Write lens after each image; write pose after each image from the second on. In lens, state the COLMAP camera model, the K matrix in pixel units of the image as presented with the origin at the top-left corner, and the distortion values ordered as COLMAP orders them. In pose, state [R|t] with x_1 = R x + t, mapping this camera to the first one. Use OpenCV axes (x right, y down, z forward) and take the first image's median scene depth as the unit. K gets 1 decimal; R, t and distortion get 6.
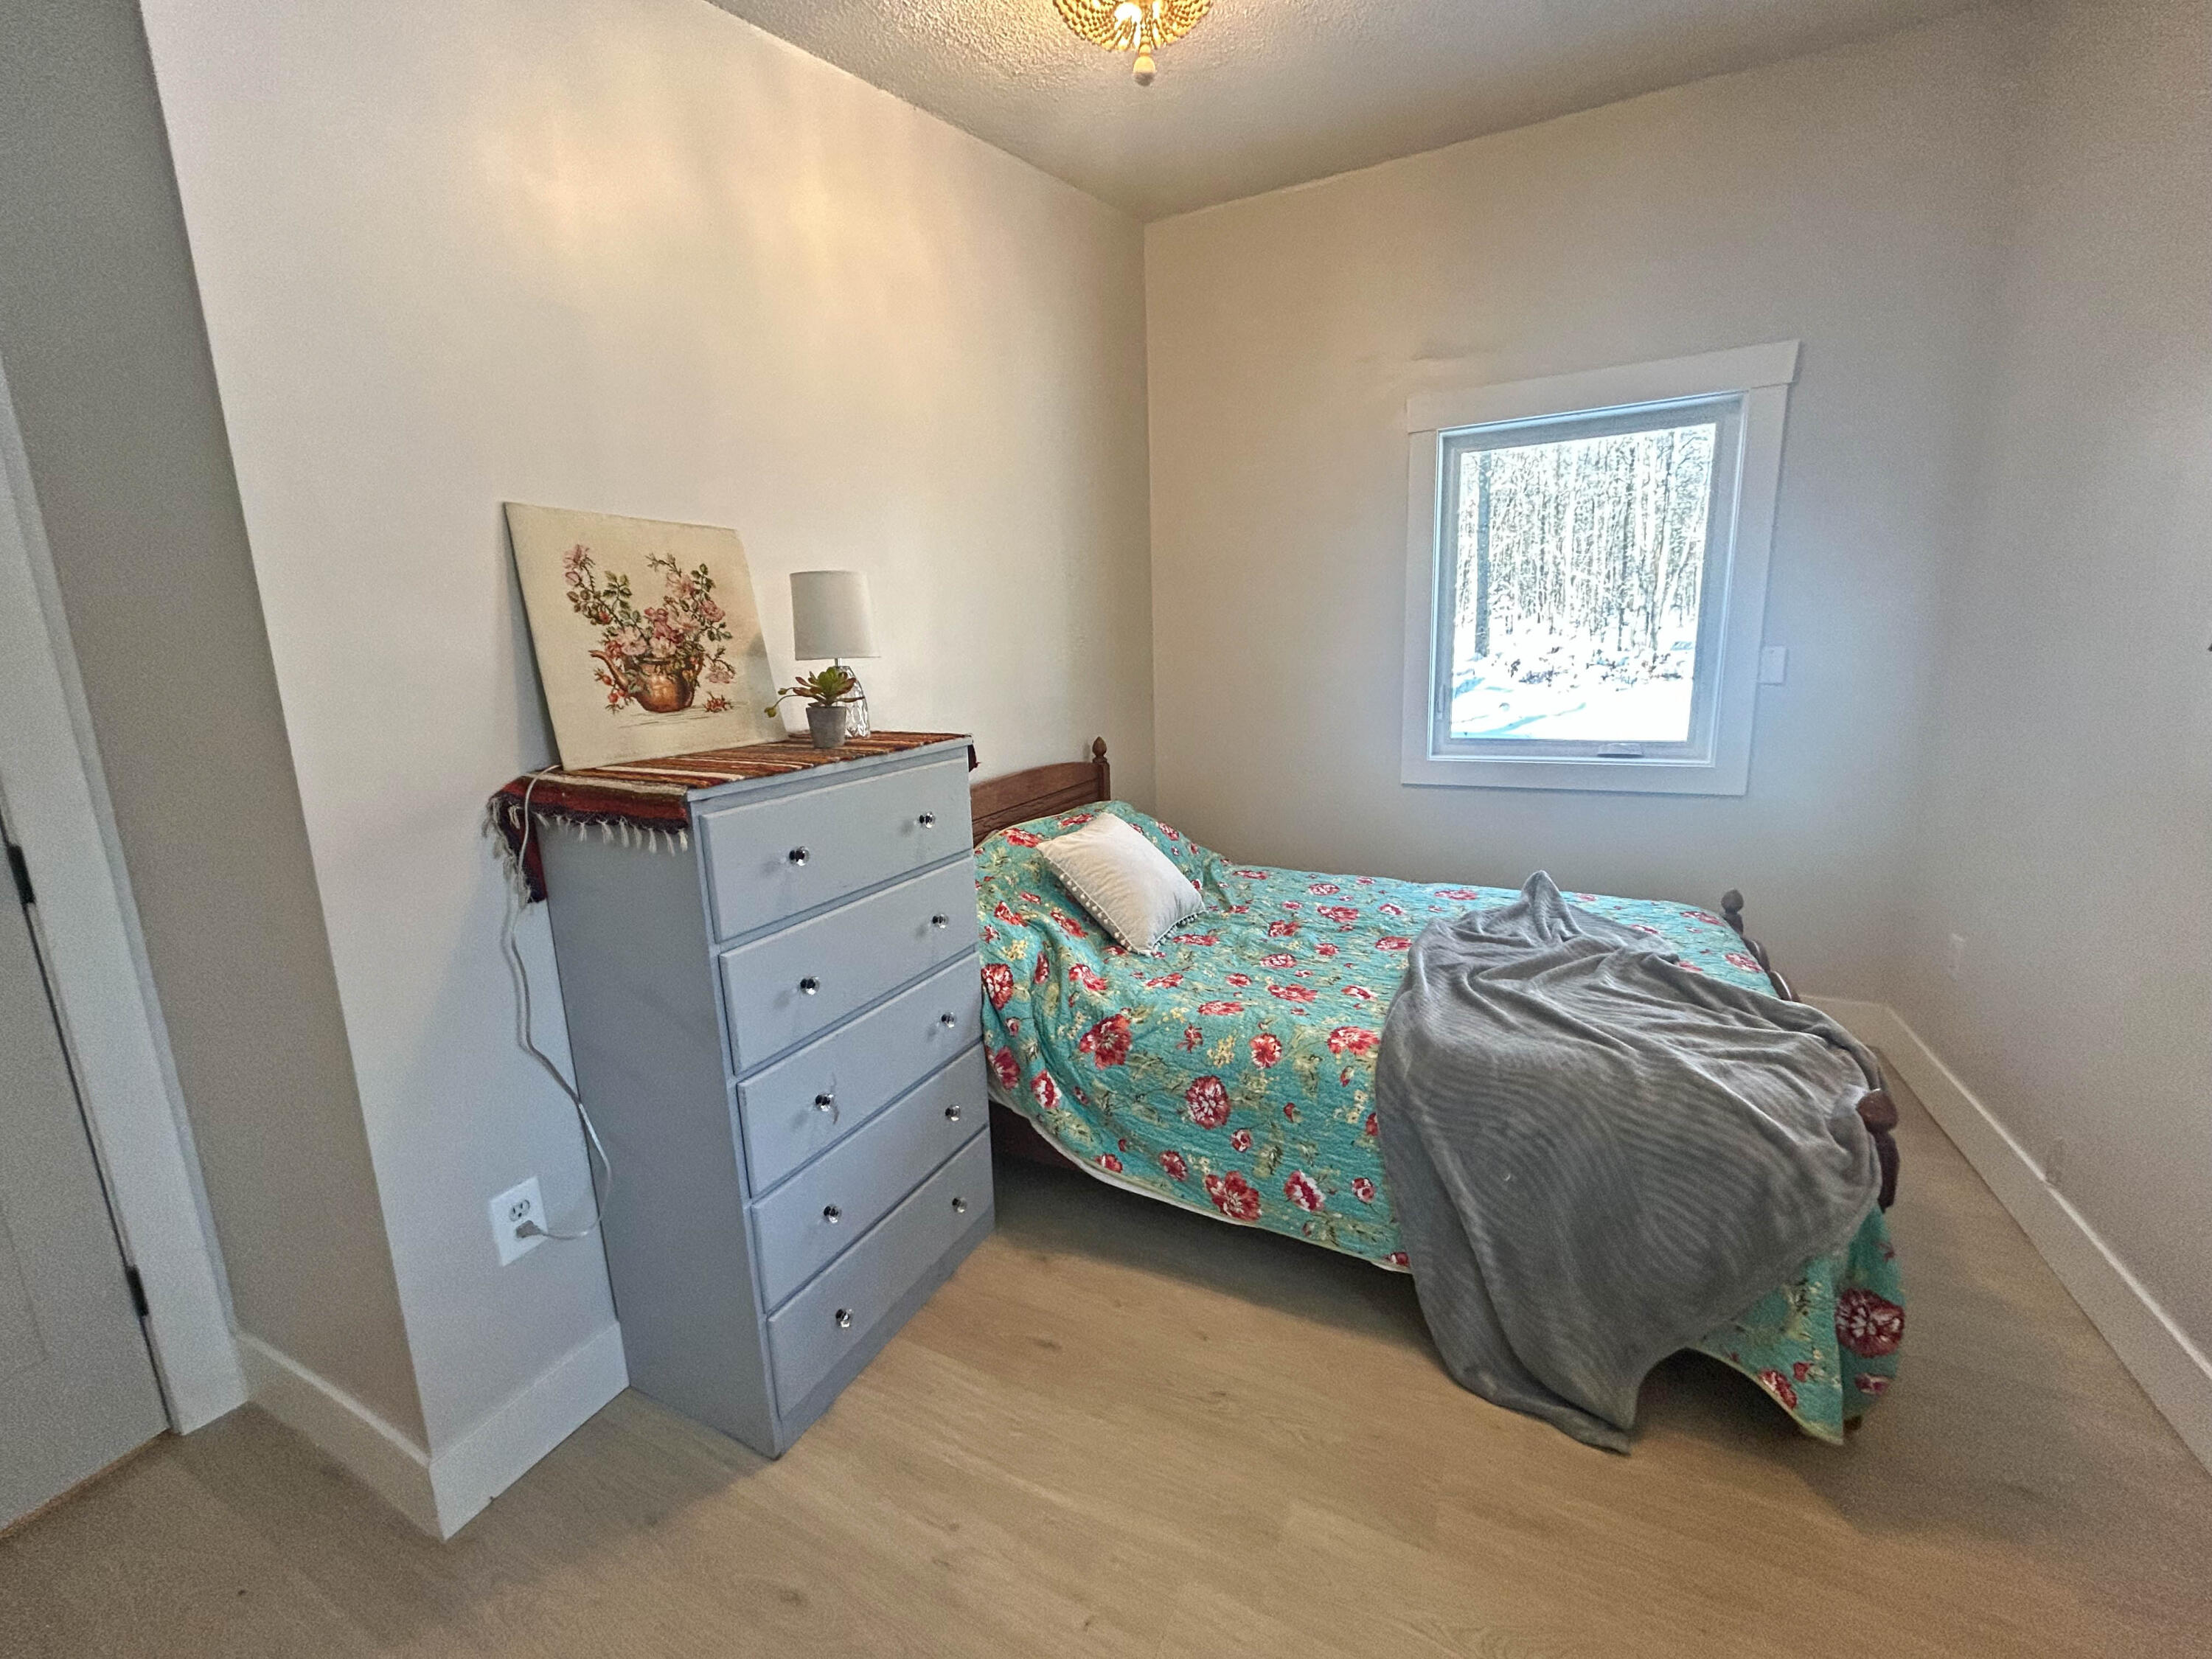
lens RADIAL K [[893.0, 0, 1103.5], [0, 893.0, 826.4], [0, 0, 1]] dist [-0.000420, -0.000022]
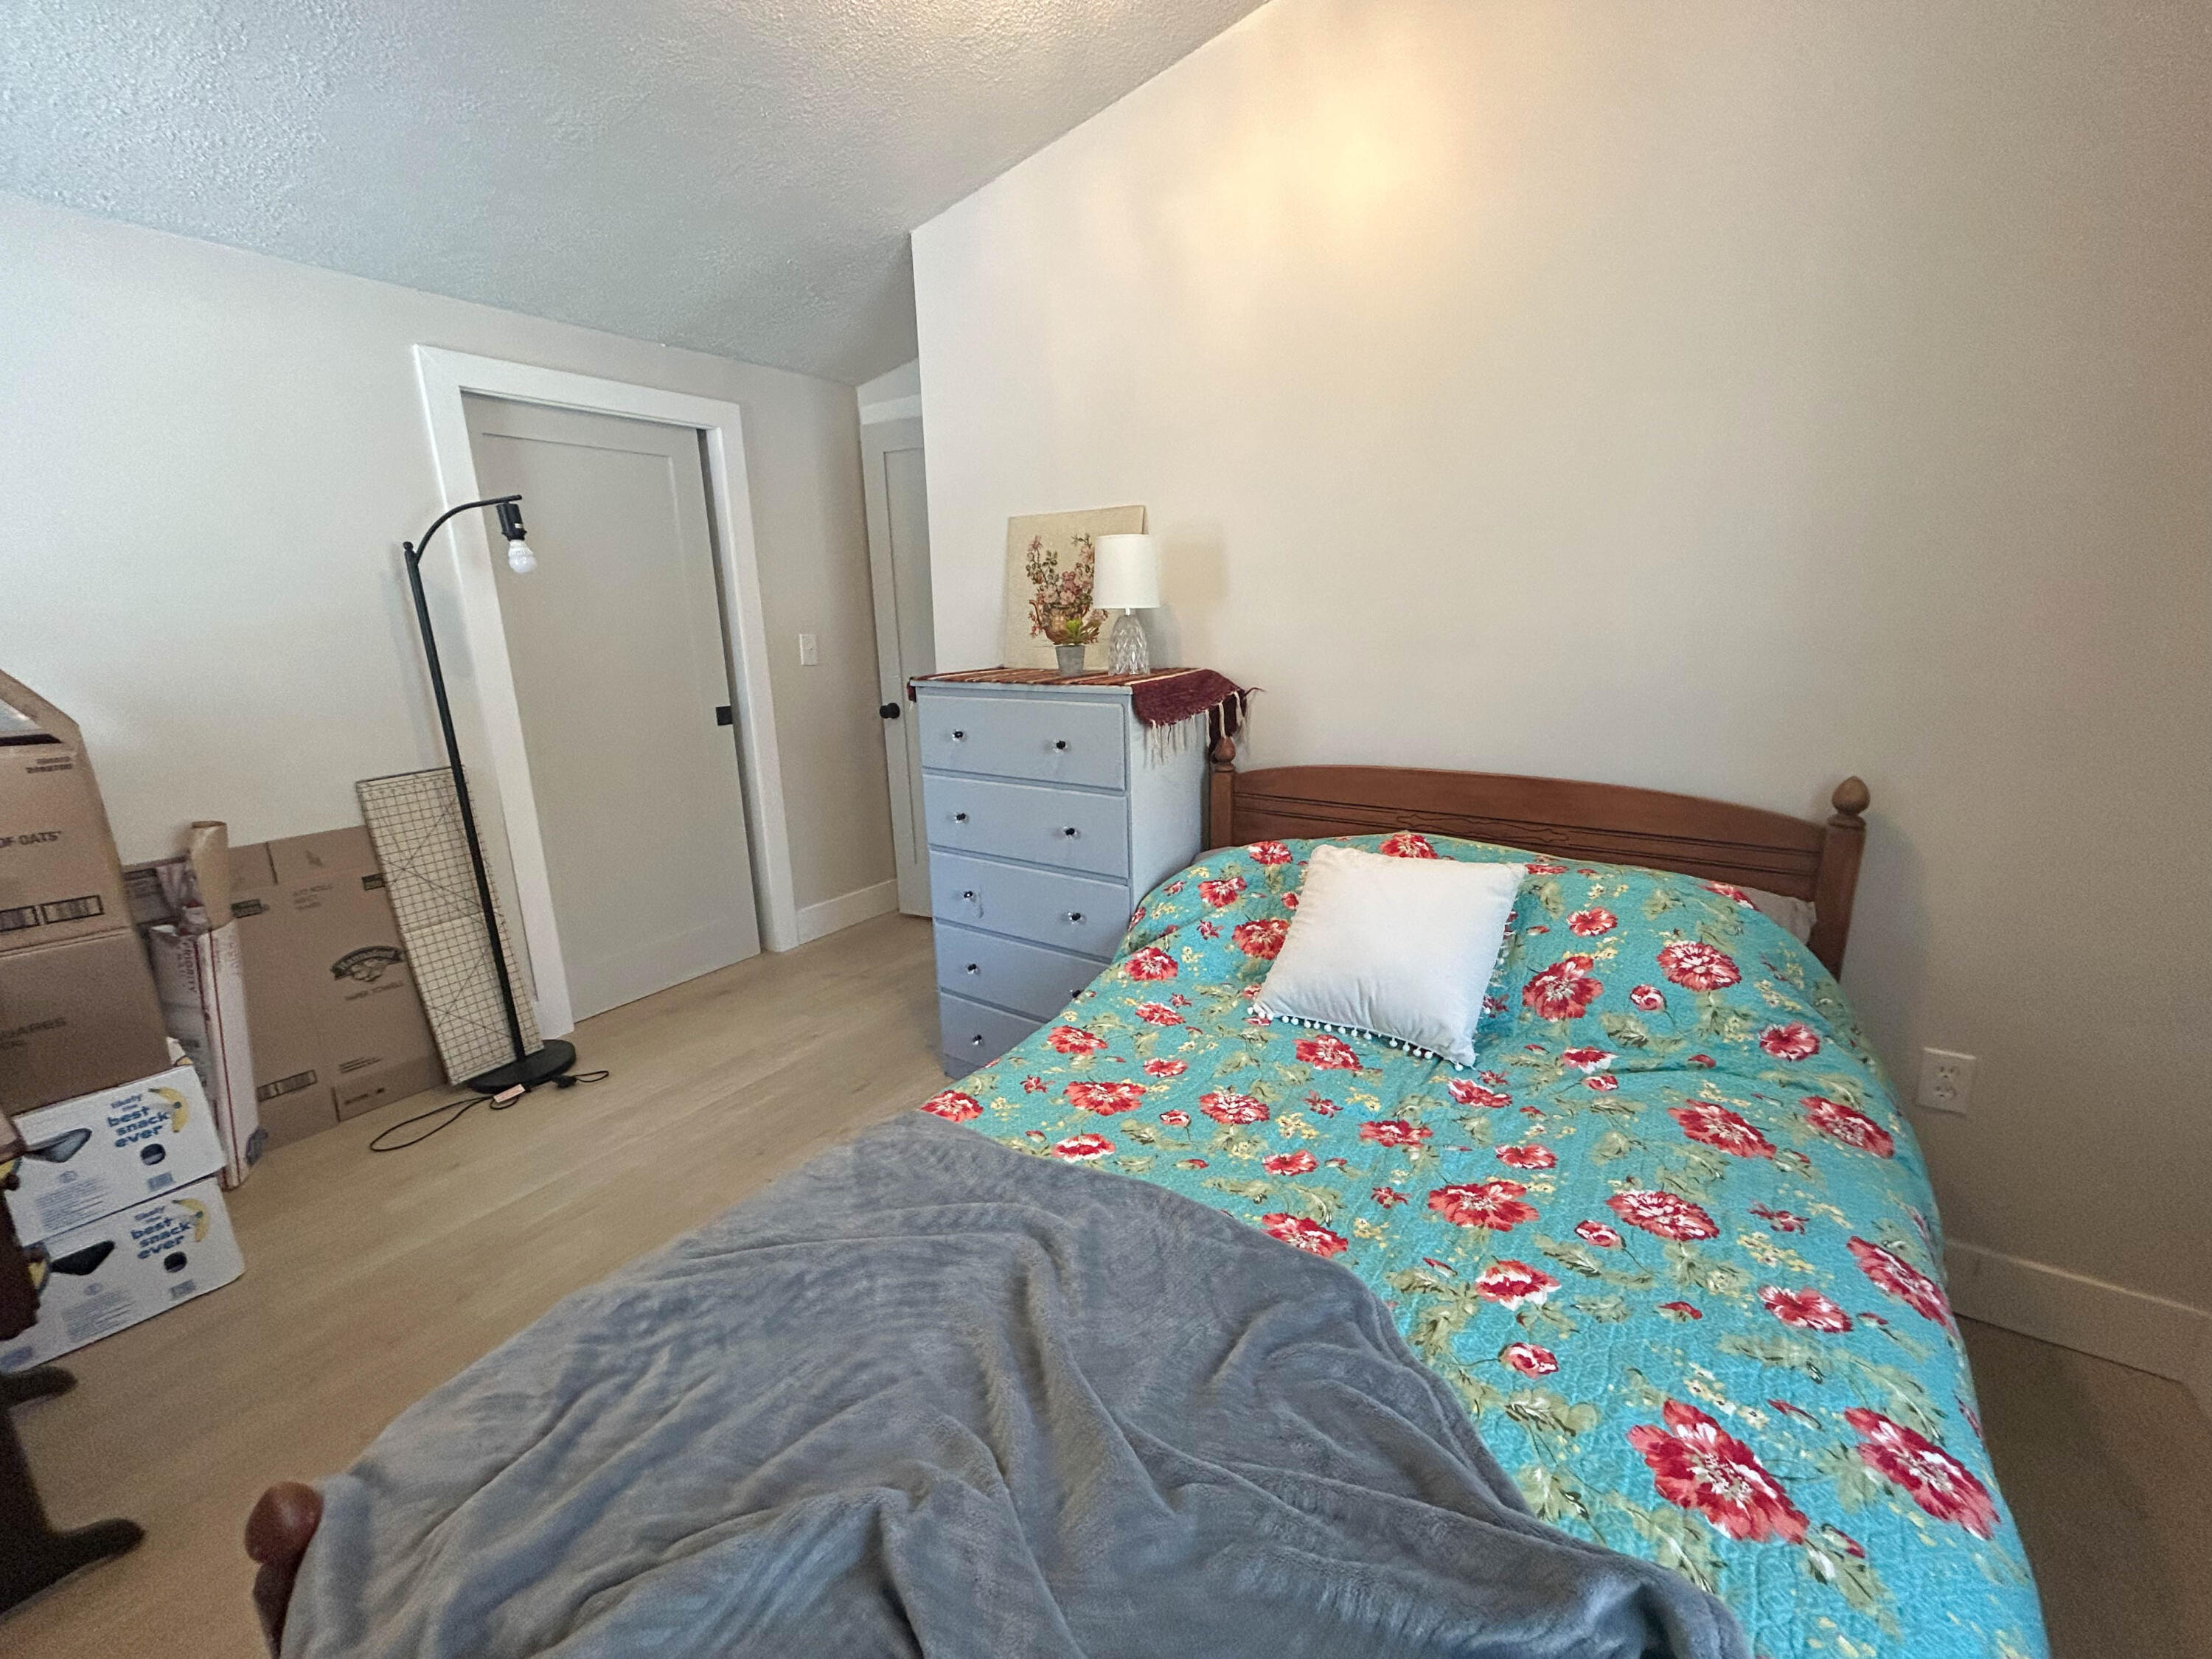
lens RADIAL K [[893.0, 0, 1110.8], [0, 893.0, 828.3], [0, 0, 1]] dist [-0.000420, -0.000022]
pose [[-0.131591, 0.269874, -0.953861, 1.076658], [-0.178446, 0.940062, 0.290588, -0.292415], [0.975111, 0.208451, -0.075546, 1.294437]]
